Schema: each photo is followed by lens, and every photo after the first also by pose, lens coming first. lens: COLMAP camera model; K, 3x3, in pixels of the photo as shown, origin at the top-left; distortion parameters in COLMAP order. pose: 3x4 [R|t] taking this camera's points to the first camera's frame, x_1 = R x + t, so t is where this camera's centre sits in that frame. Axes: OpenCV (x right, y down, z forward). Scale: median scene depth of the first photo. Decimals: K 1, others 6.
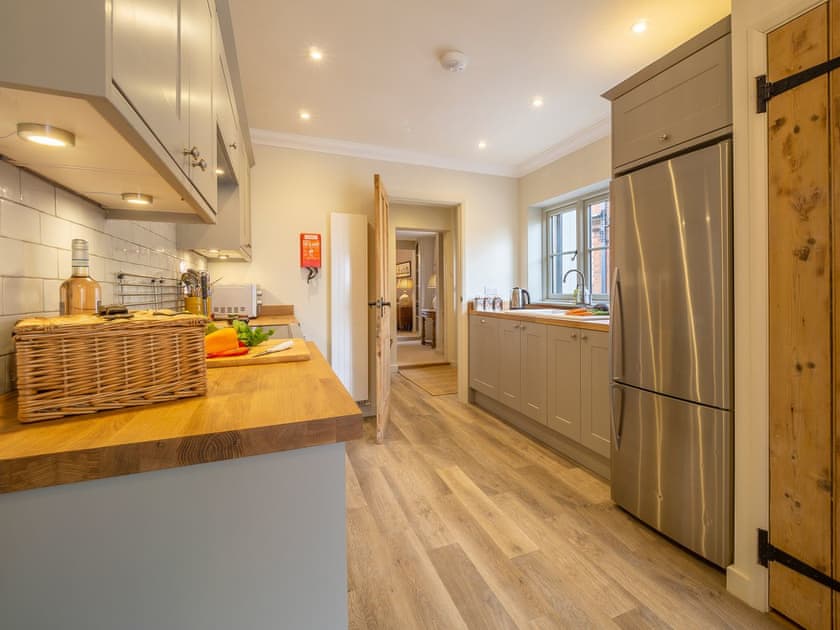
lens RADIAL K [[569.5, 0, 418.9], [0, 569.5, 293.0], [0, 0, 1]] dist [0.005775, -0.001076]
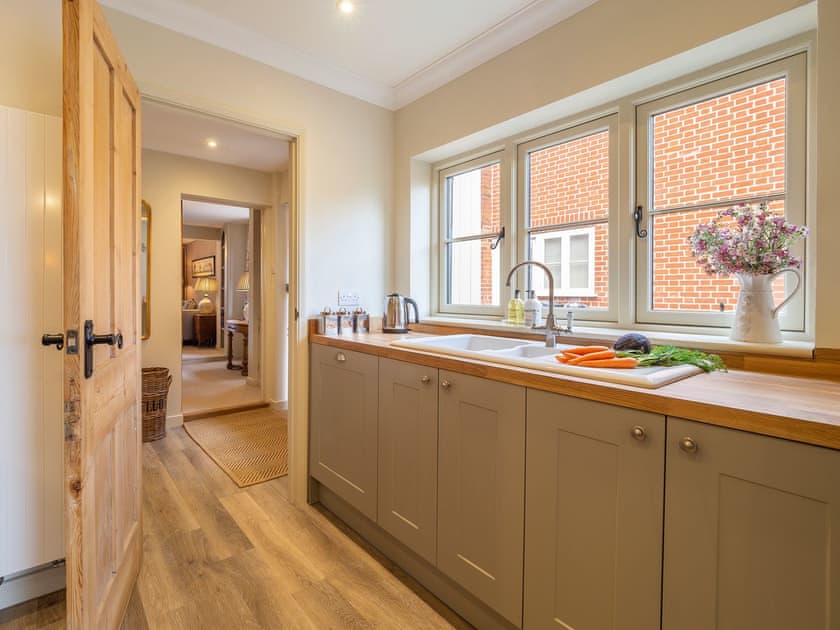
lens RADIAL K [[569.5, 0, 418.9], [0, 569.5, 293.0], [0, 0, 1]] dist [0.005775, -0.001076]
pose [[0.949272, 0.010672, 0.314275, 0.014067], [-0.009039, 0.999937, -0.006652, -0.006846], [-0.314327, 0.003474, 0.949309, 0.442867]]
